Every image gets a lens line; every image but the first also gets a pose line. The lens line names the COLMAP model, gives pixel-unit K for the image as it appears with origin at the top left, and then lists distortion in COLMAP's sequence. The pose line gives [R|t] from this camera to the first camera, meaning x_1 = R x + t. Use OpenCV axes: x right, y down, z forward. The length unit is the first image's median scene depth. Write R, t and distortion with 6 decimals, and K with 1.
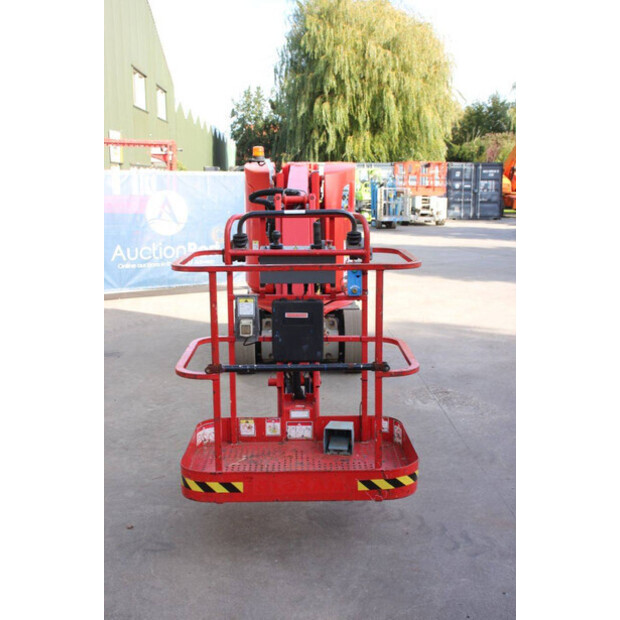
lens RADIAL K [[757.7, 0, 310.0], [0, 757.7, 310.0], [0, 0, 1]] dist [-0.002377, -0.007794]
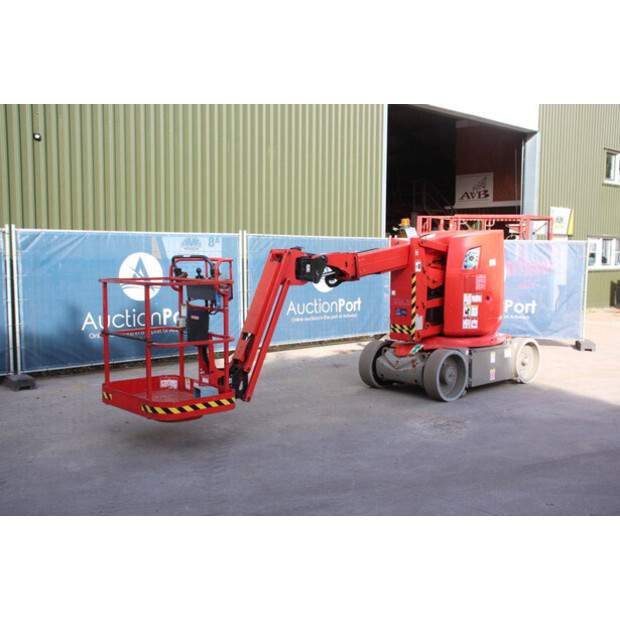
lens RADIAL K [[704.6, 0, 310.0], [0, 704.6, 310.0], [0, 0, 1]] dist [-0.055762, 0.000531]
pose [[0.664031, 0.071249, -0.744302, 1.294109], [-0.137028, 0.990186, -0.027463, -0.001844], [0.735041, 0.120226, 0.667278, 0.142915]]
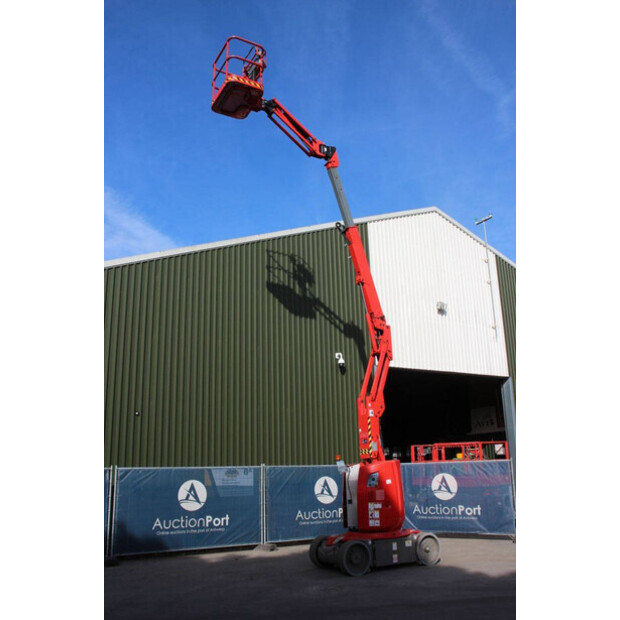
lens RADIAL K [[572.2, 0, 310.0], [0, 572.2, 310.0], [0, 0, 1]] dist [-0.129549, 0.142335]
pose [[0.472452, -0.247404, -0.845920, 1.946454], [-0.126255, 0.930896, -0.342771, -0.045457], [0.872266, 0.268745, 0.408568, 0.254798]]
